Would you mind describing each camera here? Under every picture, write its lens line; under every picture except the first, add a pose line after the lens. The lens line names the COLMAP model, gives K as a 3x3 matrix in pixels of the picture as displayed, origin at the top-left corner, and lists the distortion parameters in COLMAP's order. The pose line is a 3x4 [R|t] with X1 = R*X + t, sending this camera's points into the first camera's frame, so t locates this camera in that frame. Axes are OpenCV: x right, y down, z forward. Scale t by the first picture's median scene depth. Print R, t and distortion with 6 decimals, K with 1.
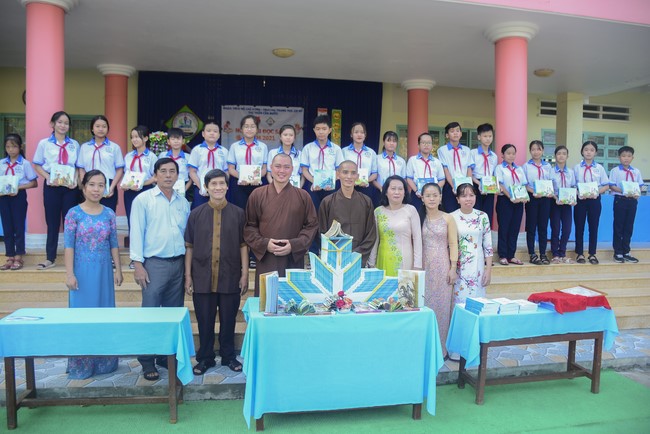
lens RADIAL K [[503.7, 0, 325.0], [0, 503.7, 217.0], [0, 0, 1]] dist [-0.144117, 0.087118]
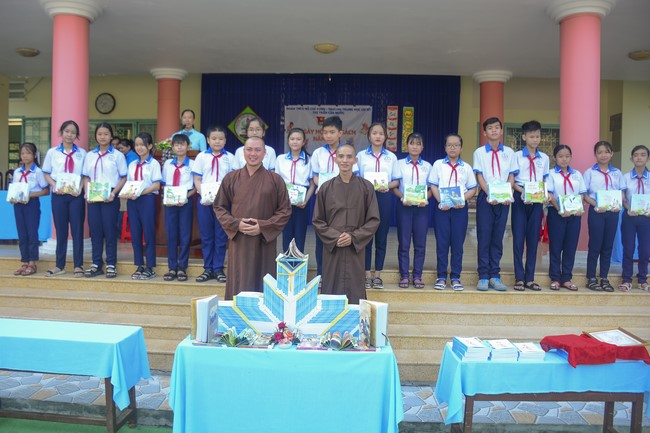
lens RADIAL K [[526.6, 0, 309.6], [0, 526.6, 214.3], [0, 0, 1]] dist [-0.153524, 0.101852]
pose [[0.970700, 0.013372, -0.239922, 0.197118], [-0.015614, 0.999850, -0.007448, -0.021727], [0.239787, 0.010976, 0.970764, 0.091208]]
